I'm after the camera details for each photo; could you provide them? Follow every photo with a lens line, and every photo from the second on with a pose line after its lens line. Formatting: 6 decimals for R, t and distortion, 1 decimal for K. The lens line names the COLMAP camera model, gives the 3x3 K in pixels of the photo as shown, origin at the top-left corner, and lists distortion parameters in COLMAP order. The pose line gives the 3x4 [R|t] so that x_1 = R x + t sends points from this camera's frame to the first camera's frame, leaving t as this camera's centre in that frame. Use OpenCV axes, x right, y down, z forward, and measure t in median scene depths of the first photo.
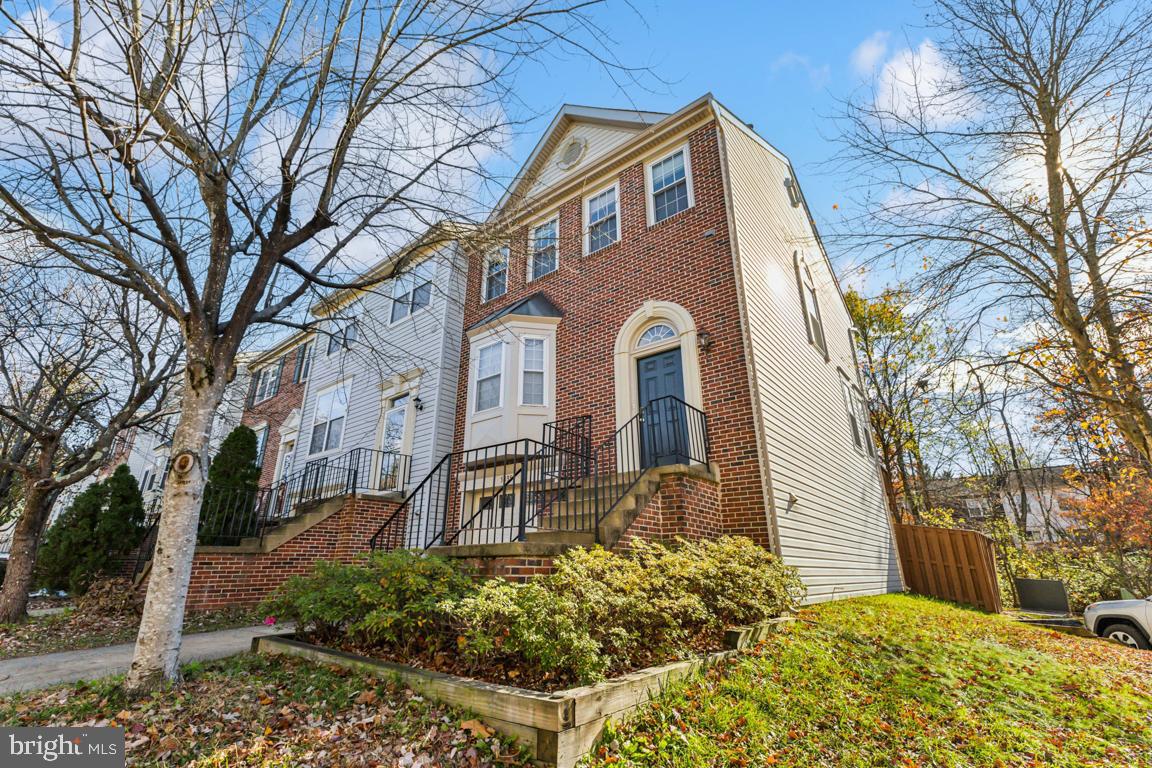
lens RADIAL K [[521.6, 0, 576.0], [0, 521.6, 384.0], [0, 0, 1]] dist [0.004899, 0.000145]
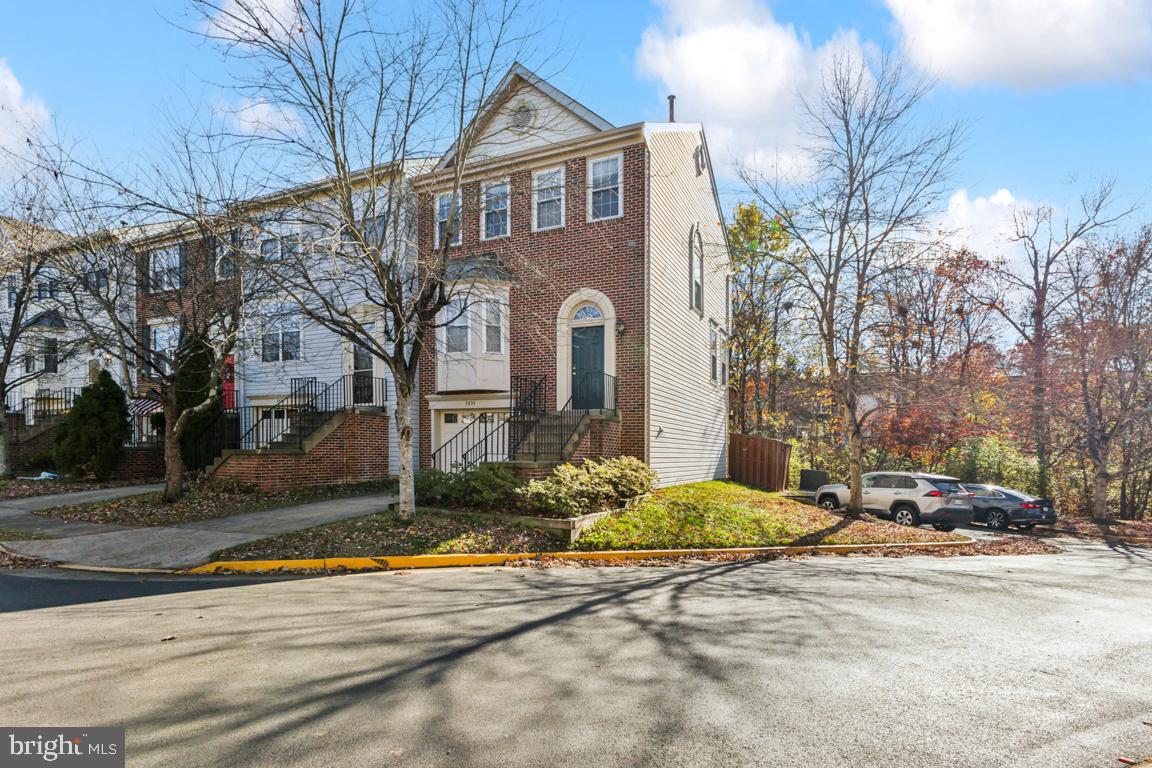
lens RADIAL K [[776.9, 0, 576.0], [0, 776.9, 384.0], [0, 0, 1]] dist [-0.001638, -0.000099]
pose [[0.967272, 0.033381, 0.251537, -0.482676], [-0.100251, 0.960934, 0.257985, -0.539275], [-0.233099, -0.274759, 0.932830, -1.228103]]
